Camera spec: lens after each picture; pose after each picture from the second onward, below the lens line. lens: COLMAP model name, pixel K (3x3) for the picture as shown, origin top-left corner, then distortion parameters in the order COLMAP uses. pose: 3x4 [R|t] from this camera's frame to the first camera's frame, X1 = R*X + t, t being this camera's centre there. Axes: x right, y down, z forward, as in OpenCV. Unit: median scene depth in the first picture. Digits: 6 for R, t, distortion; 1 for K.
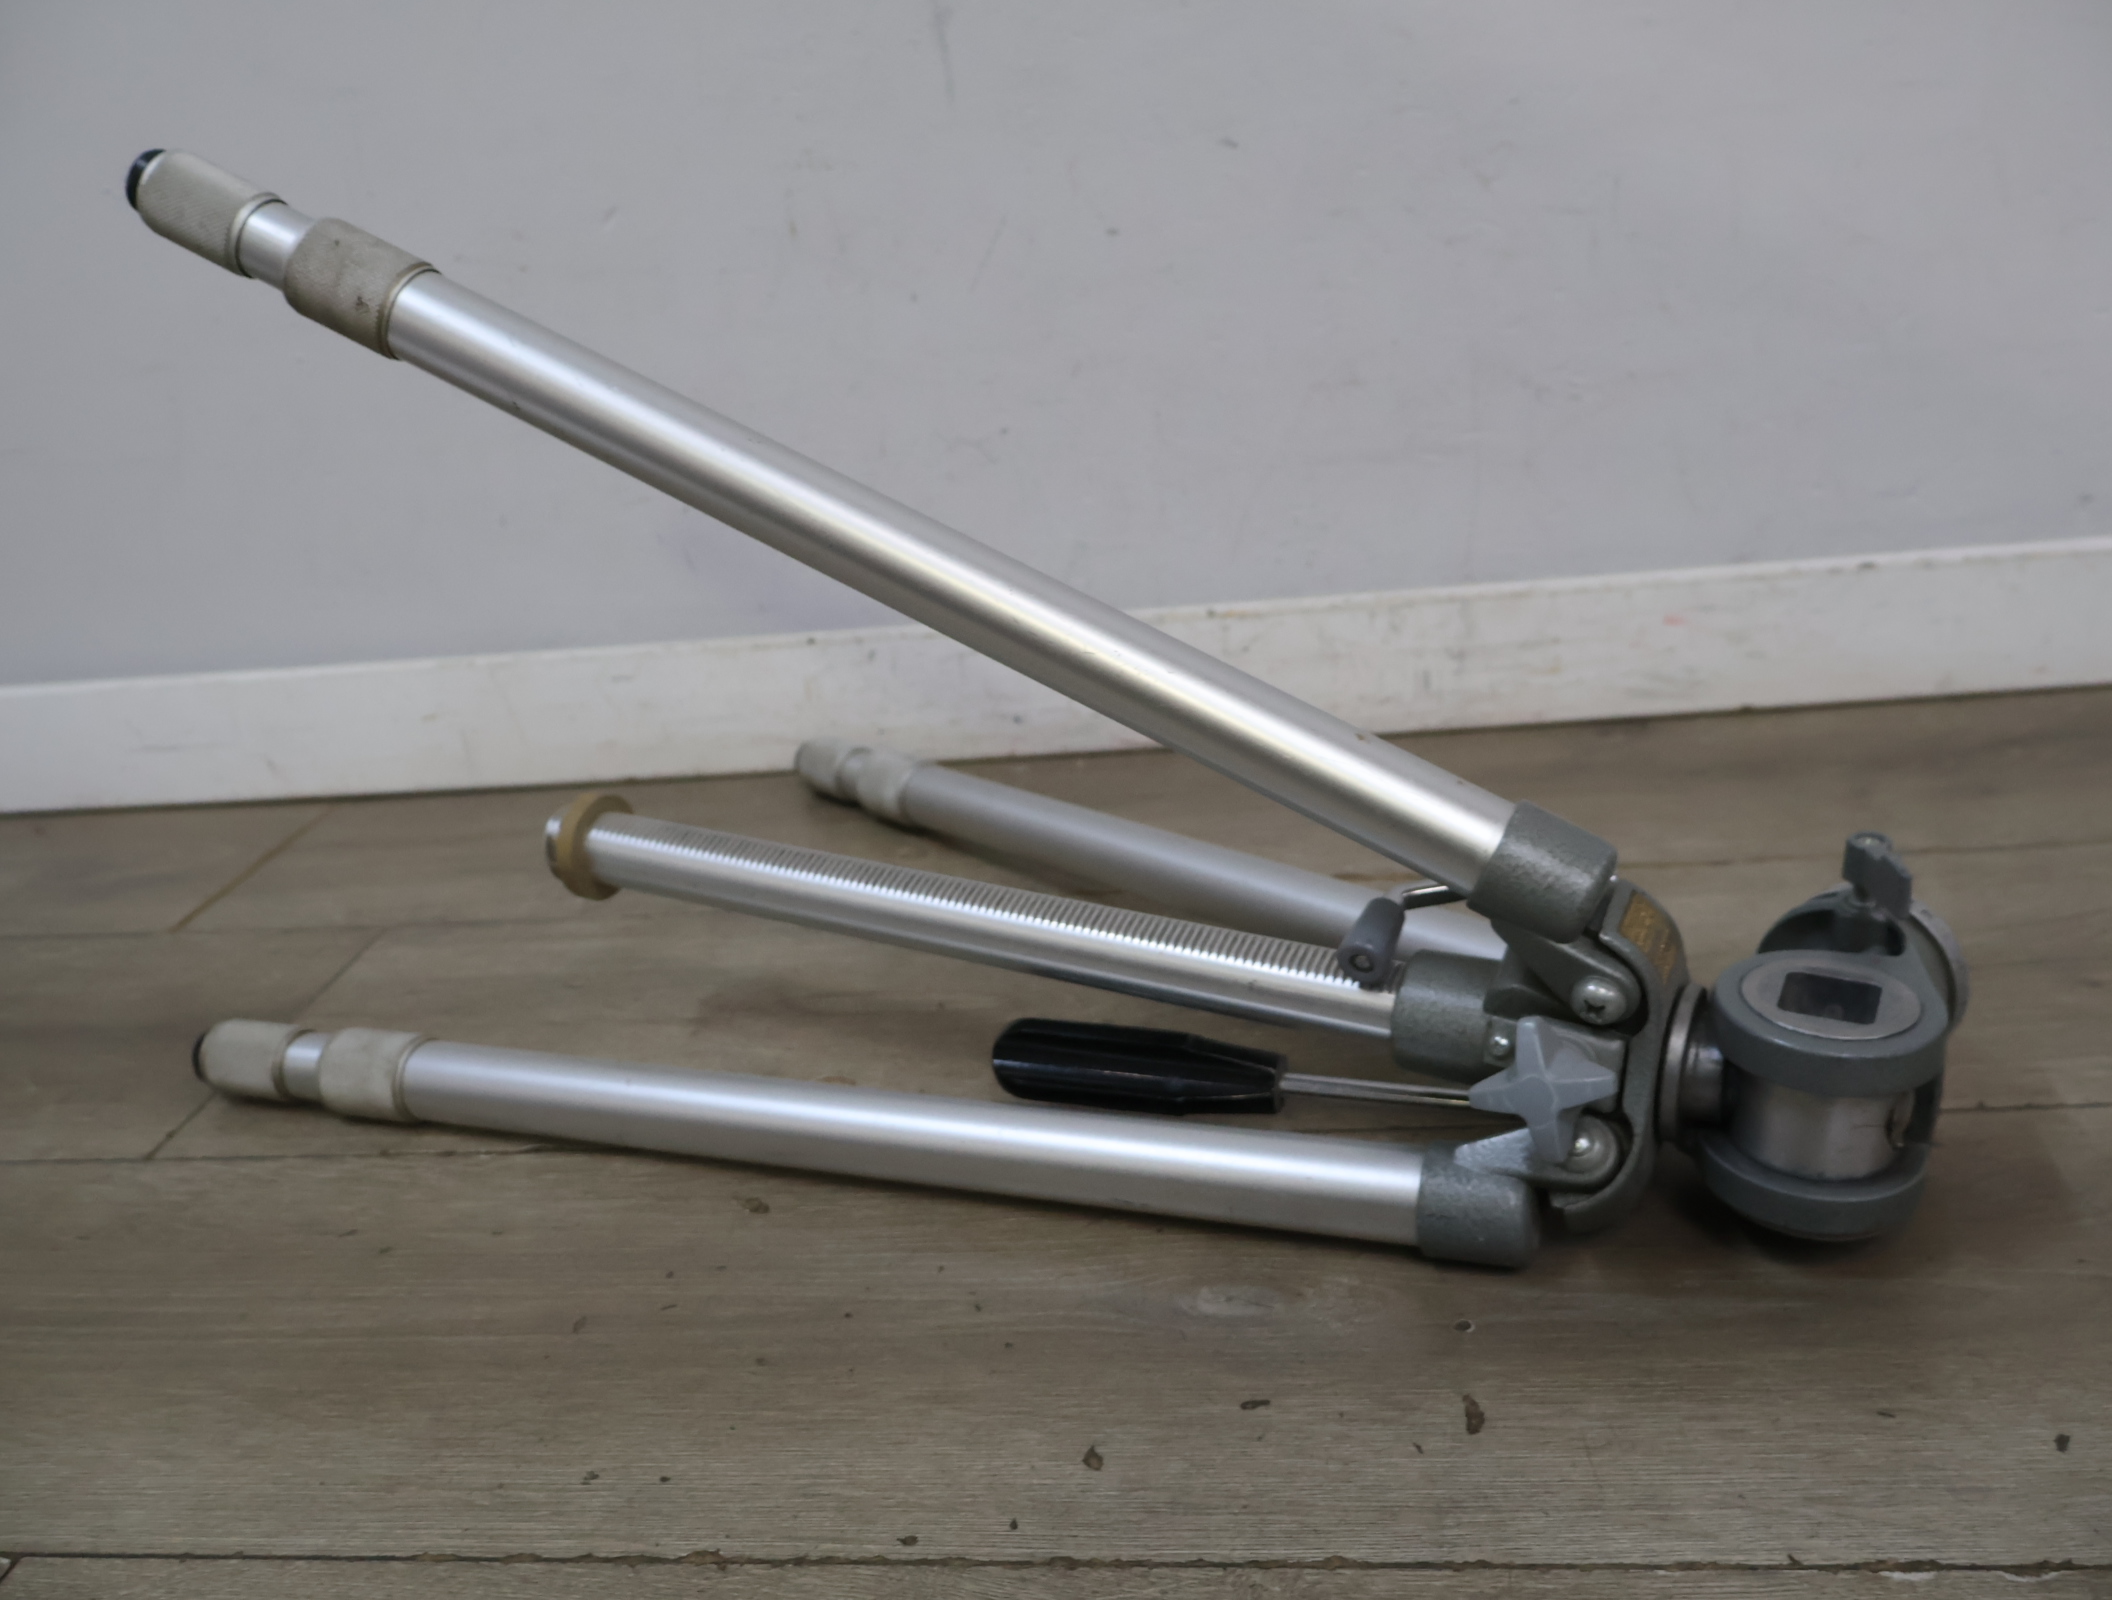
lens RADIAL K [[1983.2, 0, 1067.6], [0, 1983.2, 815.5], [0, 0, 1]] dist [0.003370, 0.000000]
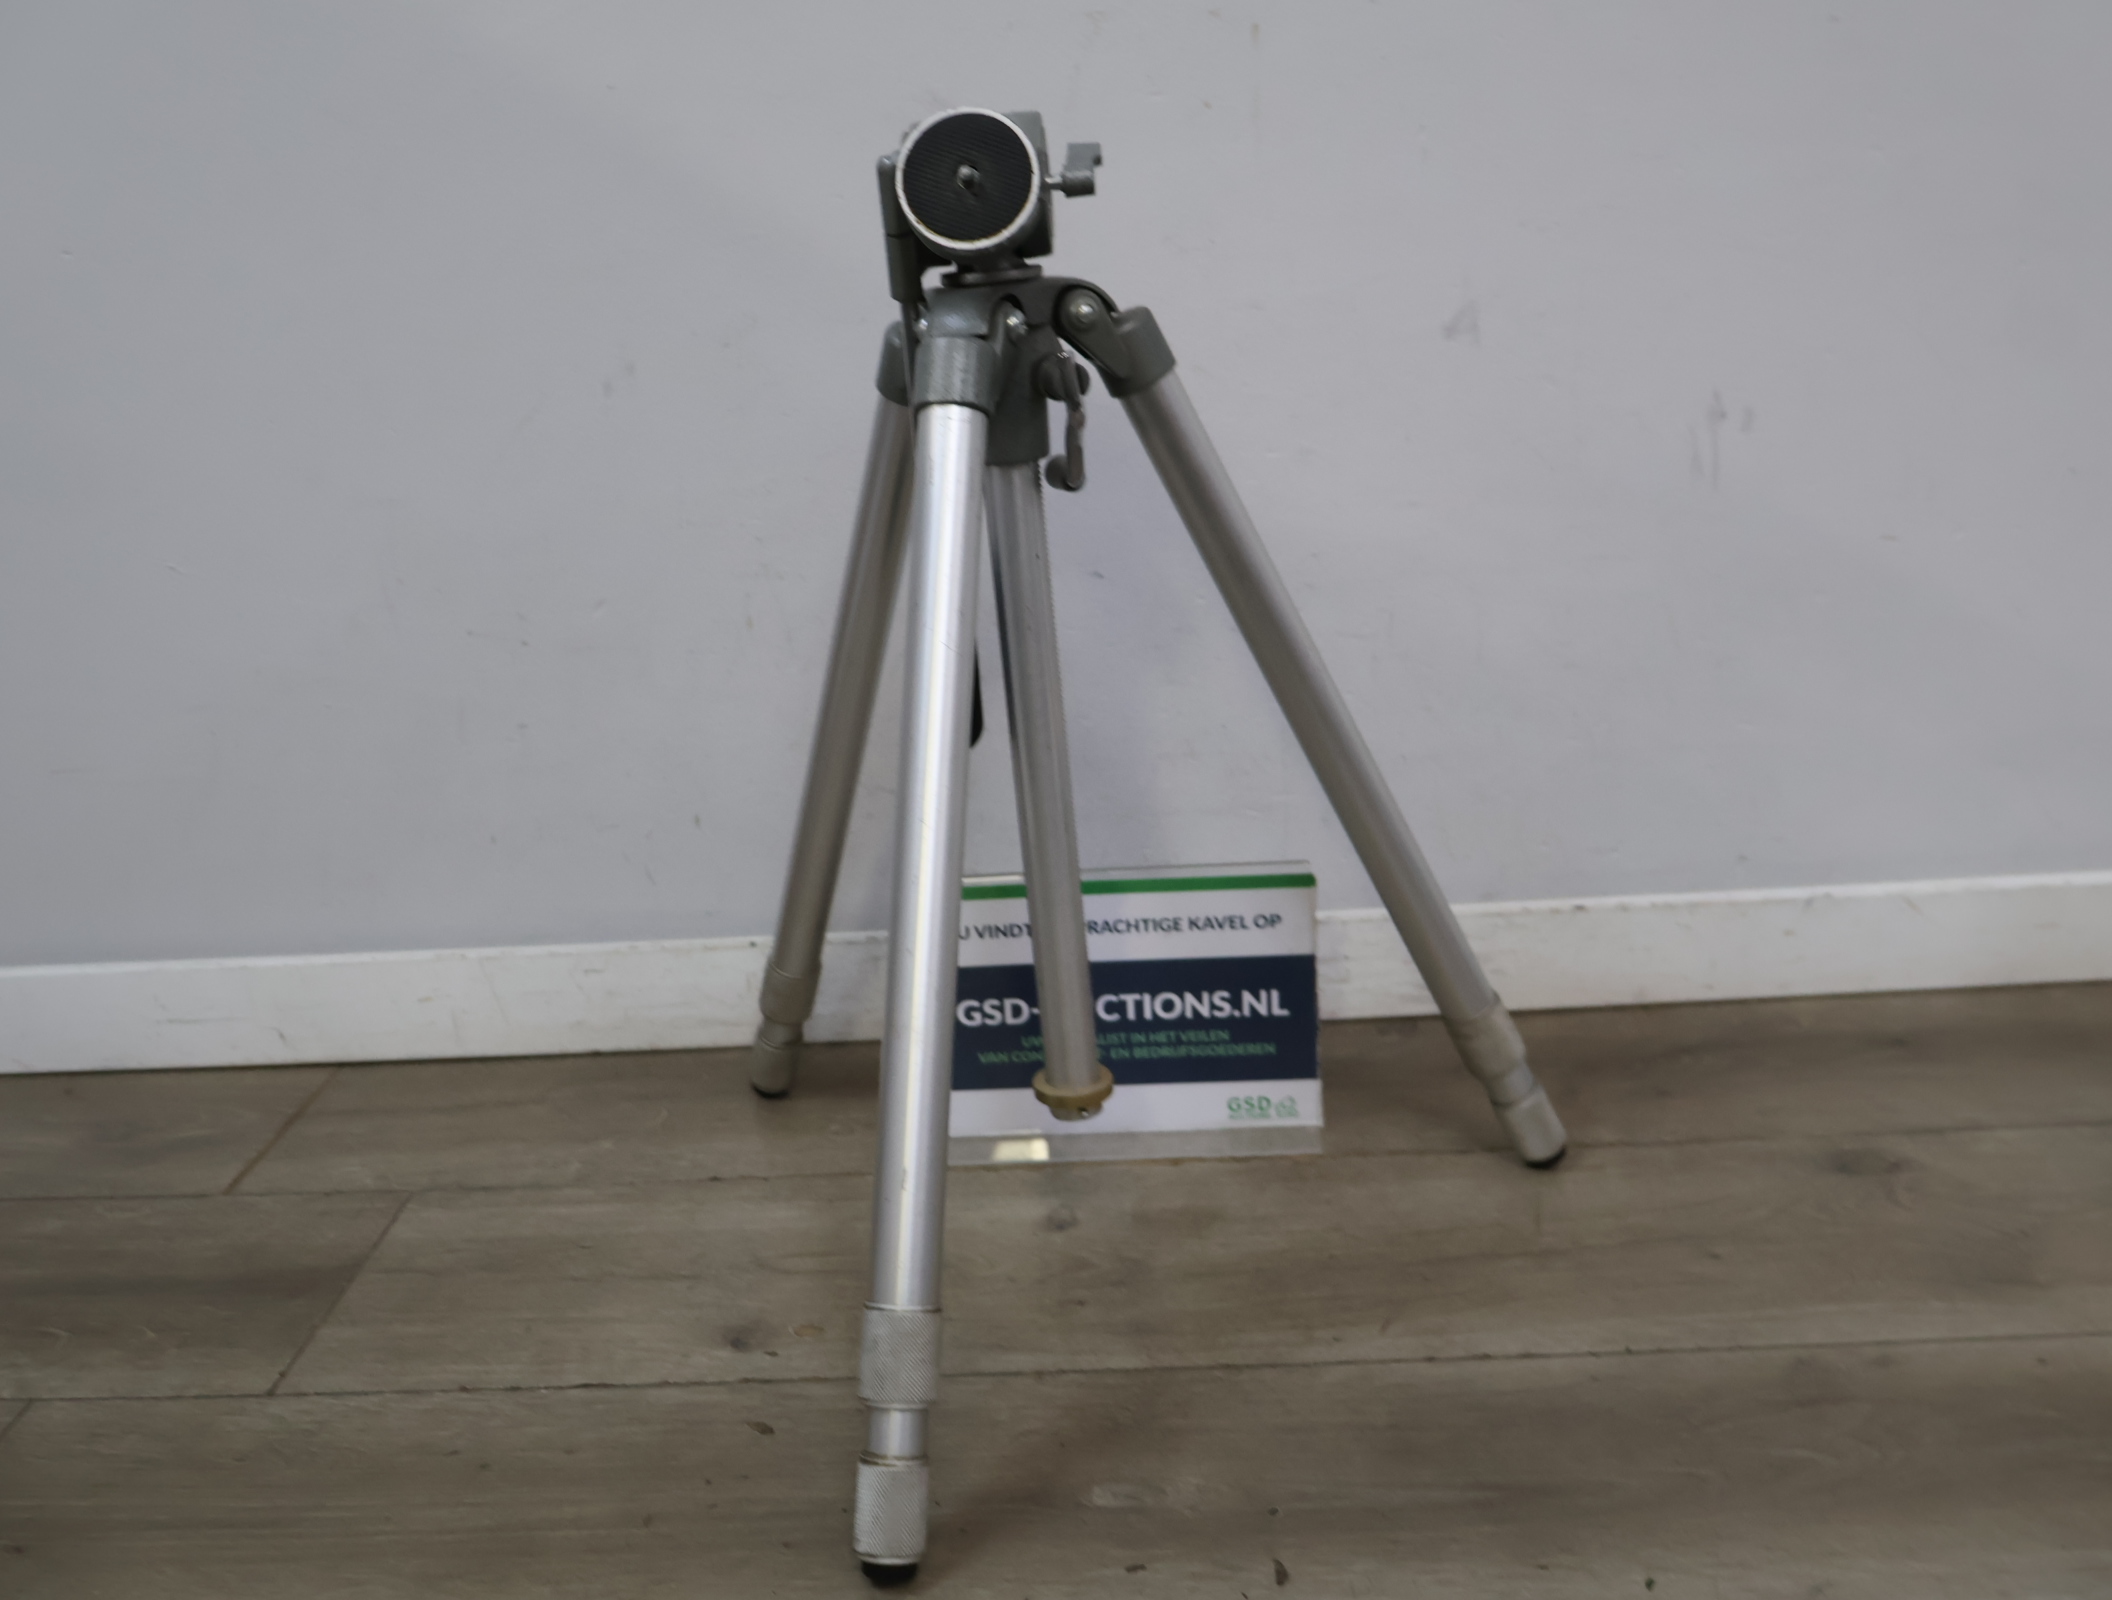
lens RADIAL K [[2075.8, 0, 1071.8], [0, 2075.8, 809.5], [0, 0, 1]] dist [0.020094, 0.000000]
pose [[0.994877, 0.017887, 0.099502, -0.115223], [-0.010933, 0.997487, -0.070000, -0.156081], [-0.100505, 0.068553, 0.992572, -0.564504]]
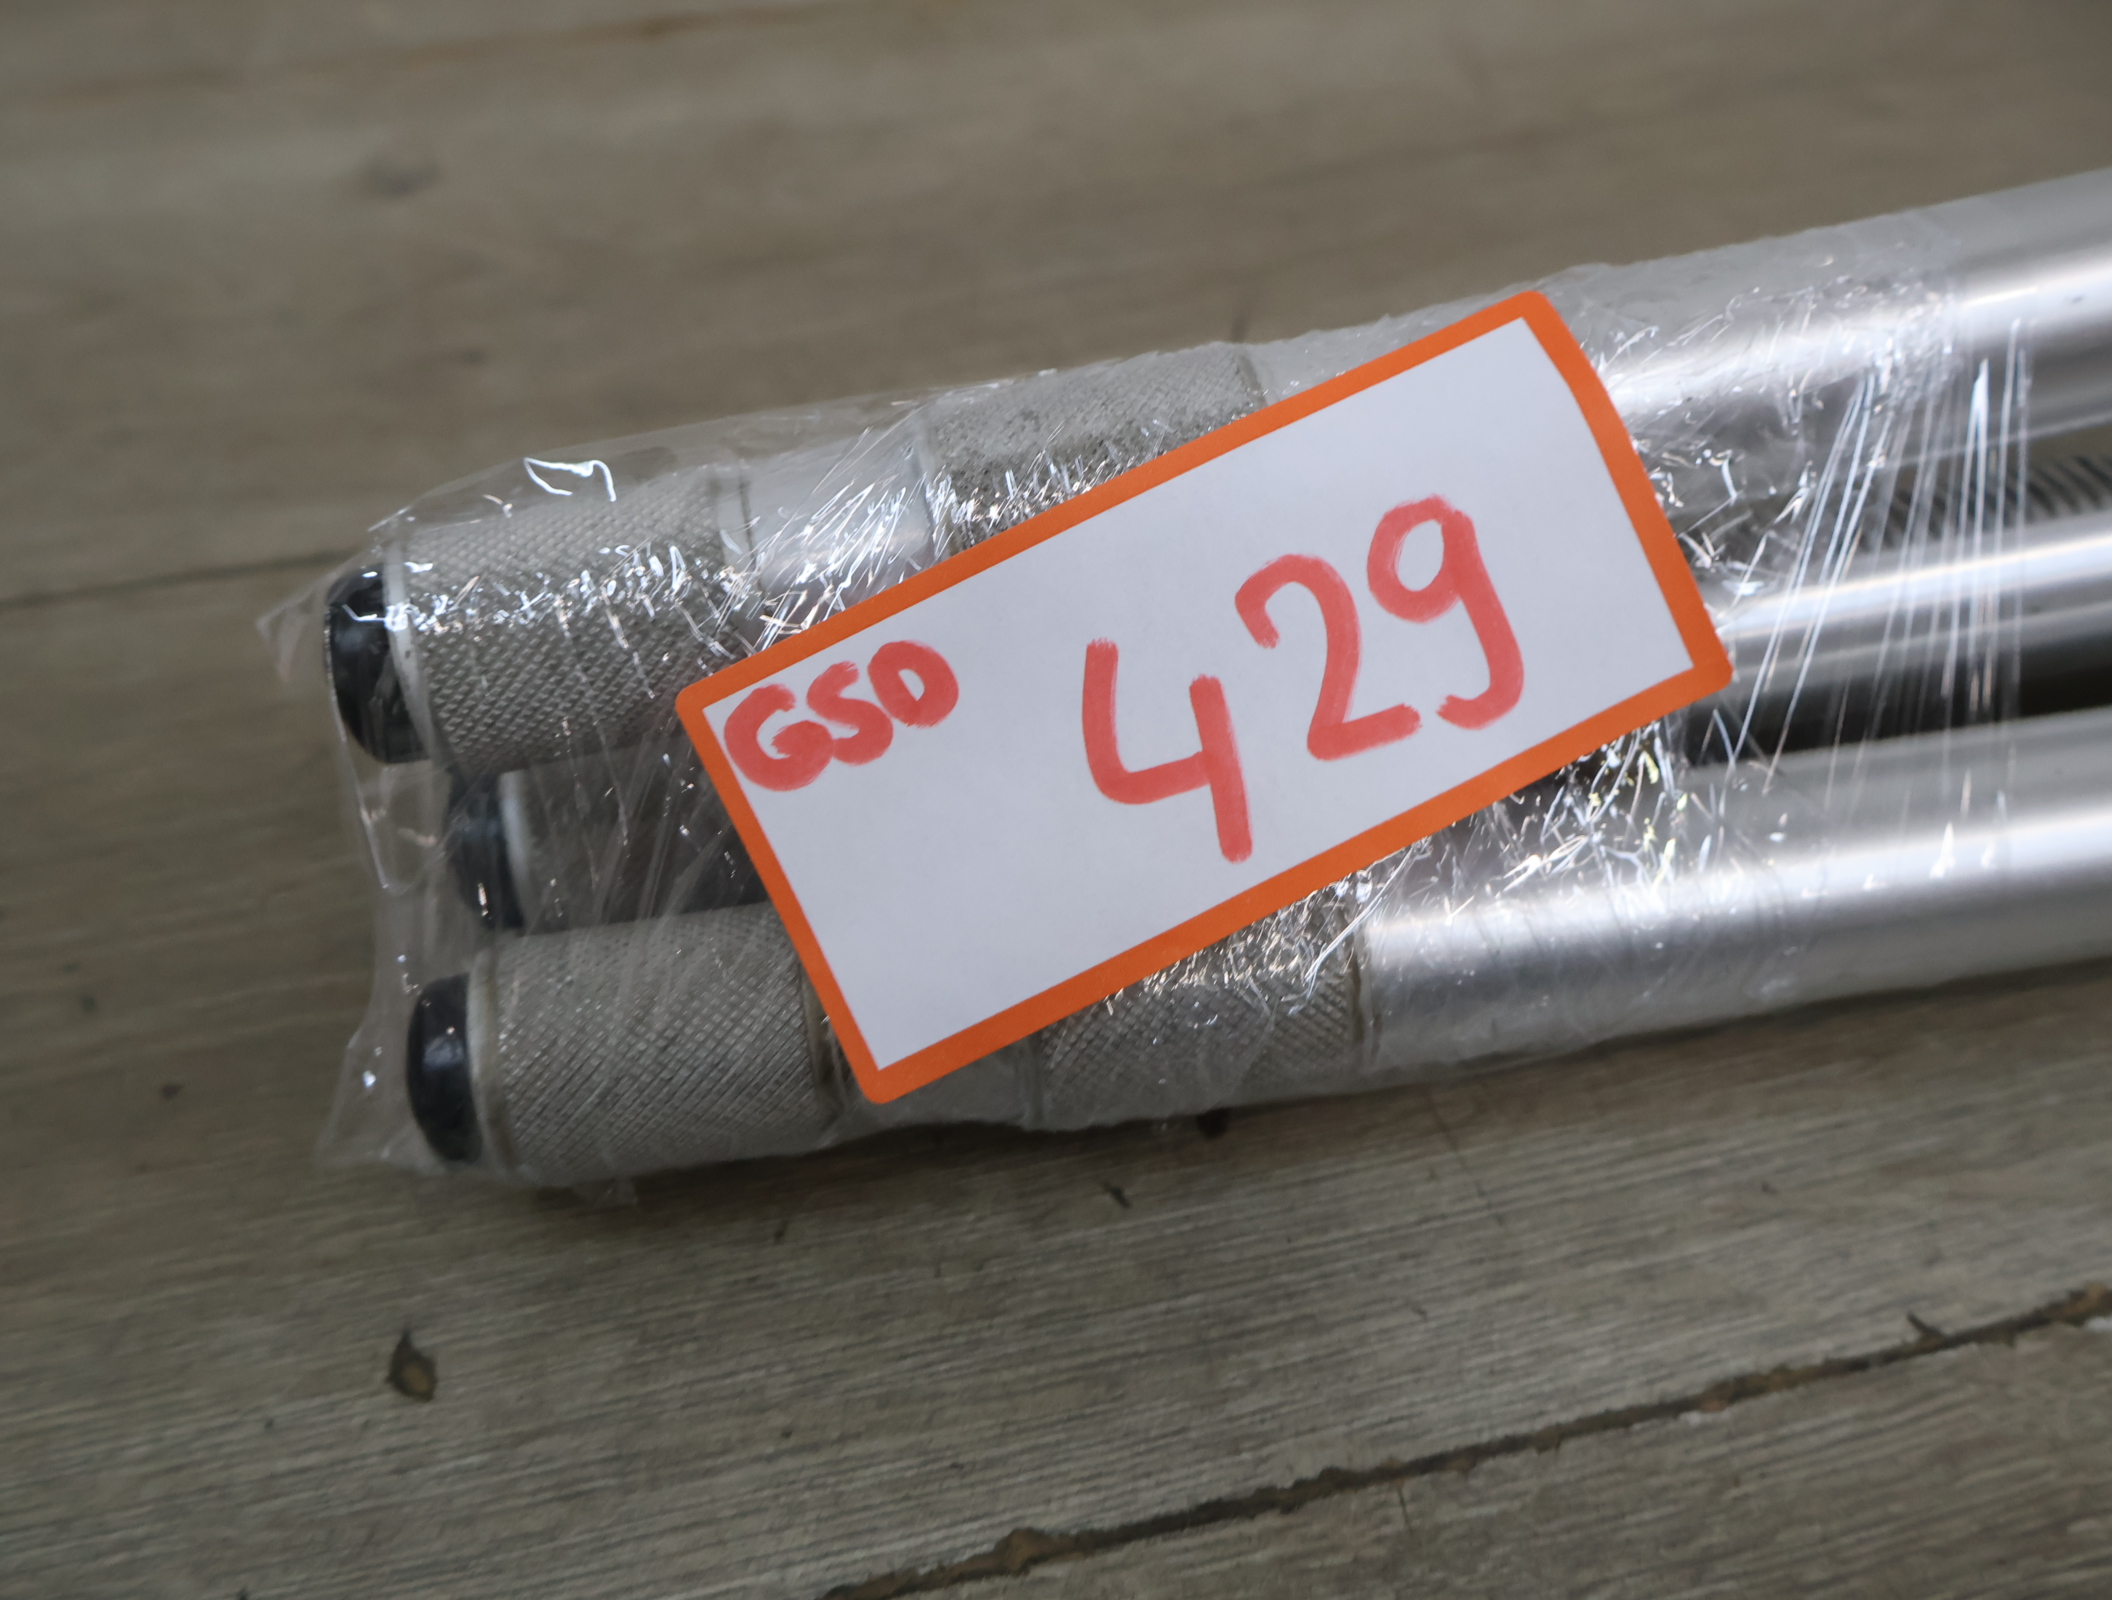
lens RADIAL K [[1983.2, 0, 1023.7], [0, 1983.2, 777.4], [0, 0, 1]] dist [0.003370, 0.000000]
pose [[0.934100, -0.172097, 0.312794, 0.023179], [0.051016, 0.931497, 0.360155, 0.050434], [-0.353349, -0.320463, 0.878890, 0.581382]]
